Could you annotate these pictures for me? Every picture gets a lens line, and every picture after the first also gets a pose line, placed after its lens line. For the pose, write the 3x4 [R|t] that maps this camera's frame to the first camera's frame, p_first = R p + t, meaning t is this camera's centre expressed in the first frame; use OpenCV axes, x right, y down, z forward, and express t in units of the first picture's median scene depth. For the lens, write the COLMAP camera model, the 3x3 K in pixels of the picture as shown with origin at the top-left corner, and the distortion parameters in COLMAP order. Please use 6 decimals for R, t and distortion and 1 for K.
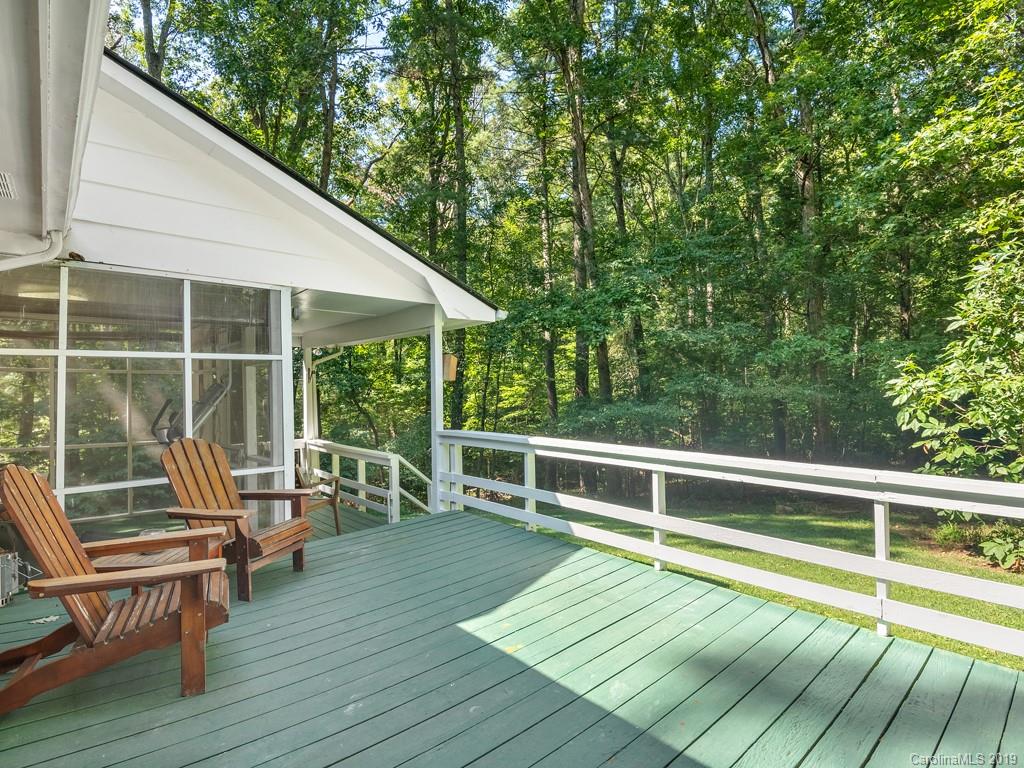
lens RADIAL K [[527.8, 0, 512.0], [0, 527.8, 383.4], [0, 0, 1]] dist [0.004986, -0.000746]
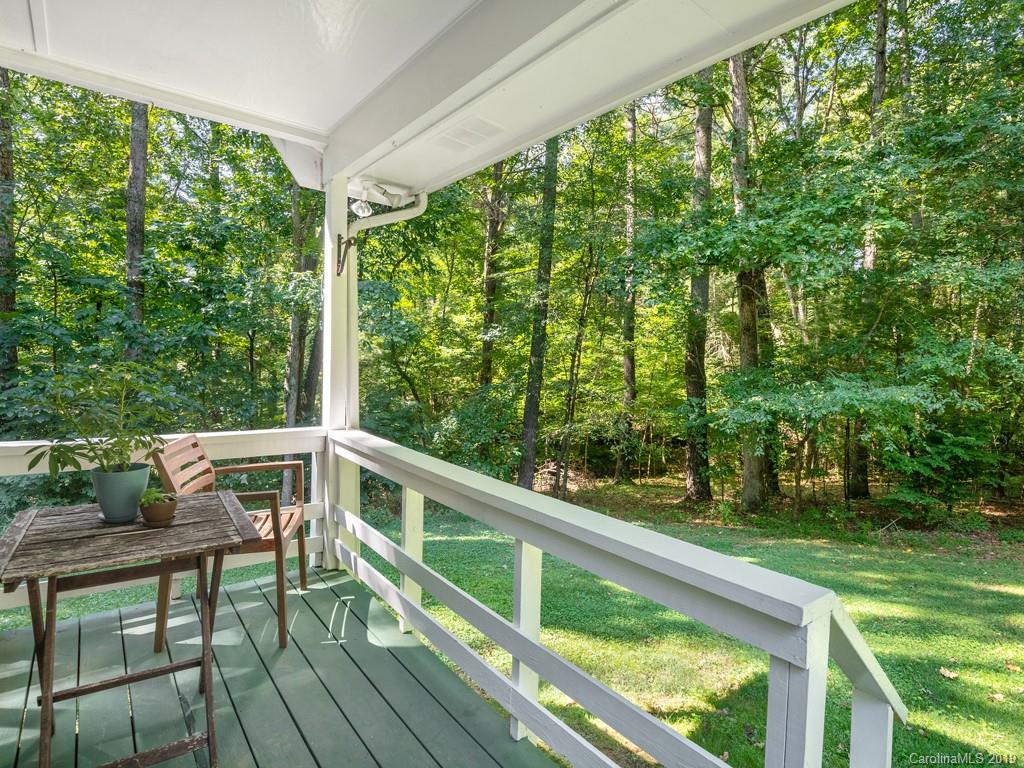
lens RADIAL K [[527.8, 0, 511.6], [0, 527.8, 385.1], [0, 0, 1]] dist [0.004986, -0.000746]
pose [[0.997065, 0.047757, -0.059832, -0.242419], [-0.044453, 0.997474, 0.055398, 0.049884], [0.062326, -0.052576, 0.996670, 0.647231]]
